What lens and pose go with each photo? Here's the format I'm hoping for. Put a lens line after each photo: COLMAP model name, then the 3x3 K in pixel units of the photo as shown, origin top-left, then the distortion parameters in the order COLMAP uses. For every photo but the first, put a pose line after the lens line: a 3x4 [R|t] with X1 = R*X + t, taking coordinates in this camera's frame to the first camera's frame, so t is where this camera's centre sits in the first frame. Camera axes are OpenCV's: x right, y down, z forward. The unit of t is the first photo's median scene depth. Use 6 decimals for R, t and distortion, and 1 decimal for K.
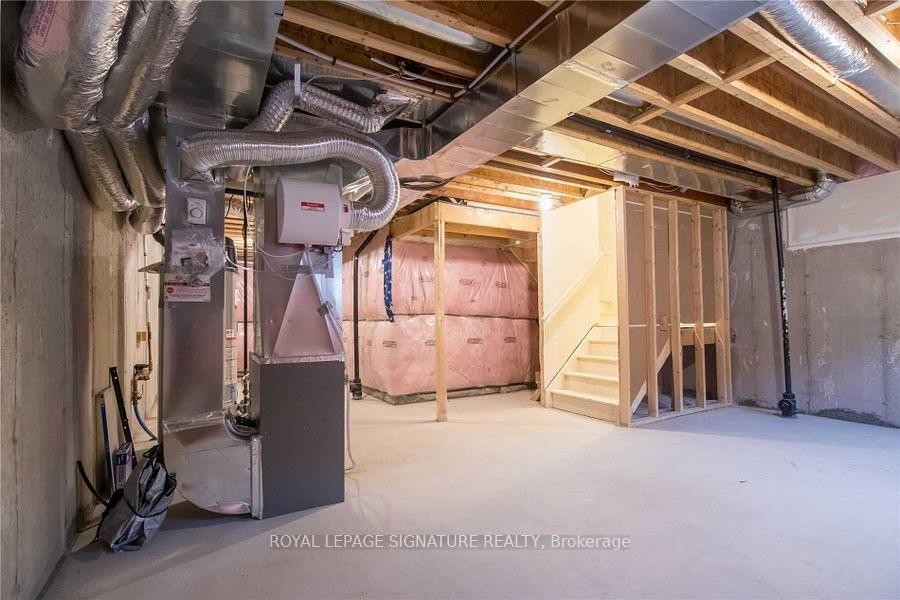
lens RADIAL K [[424.4, 0, 448.1], [0, 424.4, 299.6], [0, 0, 1]] dist [-0.015572, -0.000605]
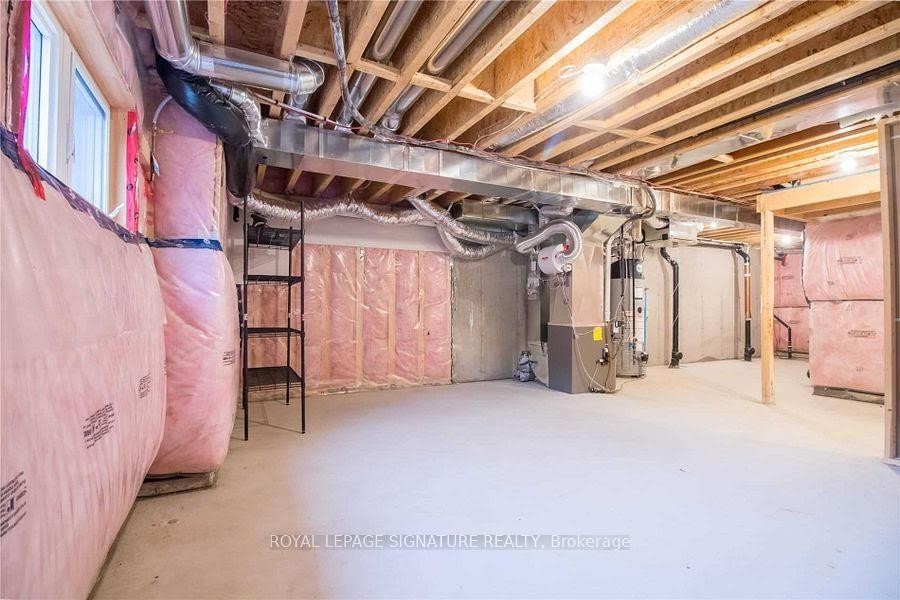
lens RADIAL K [[424.4, 0, 448.1], [0, 424.4, 299.6], [0, 0, 1]] dist [-0.015572, -0.000605]
pose [[-0.040587, -0.008312, -0.999141, 0.880444], [0.049547, 0.998718, -0.010321, 0.001866], [0.997947, -0.049923, -0.040123, 0.232147]]
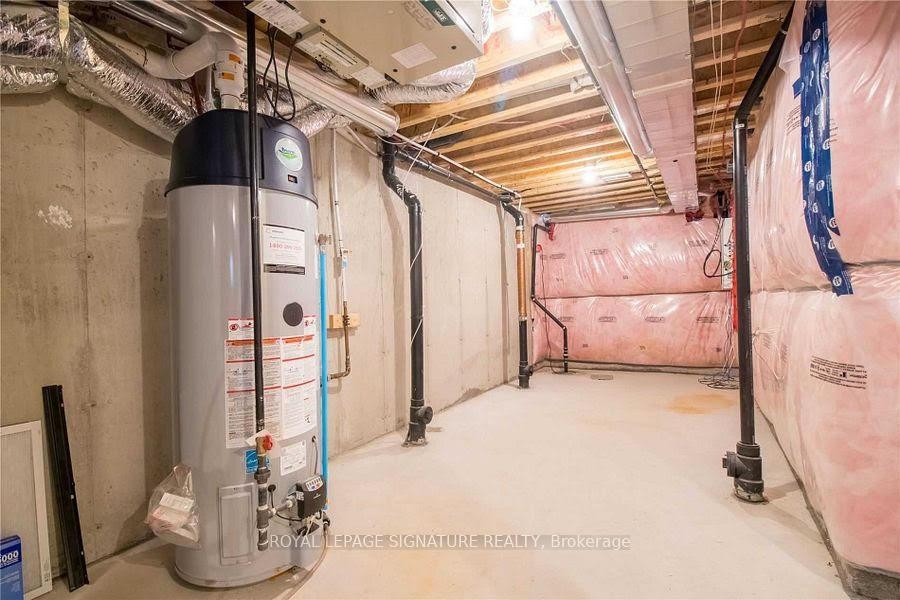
lens RADIAL K [[424.4, 0, 448.1], [0, 424.4, 299.6], [0, 0, 1]] dist [-0.015572, -0.000605]
pose [[0.502602, -0.007591, -0.864484, -0.028366], [0.064285, 0.997521, 0.028616, 0.034346], [0.862124, -0.069956, 0.501845, 0.675426]]
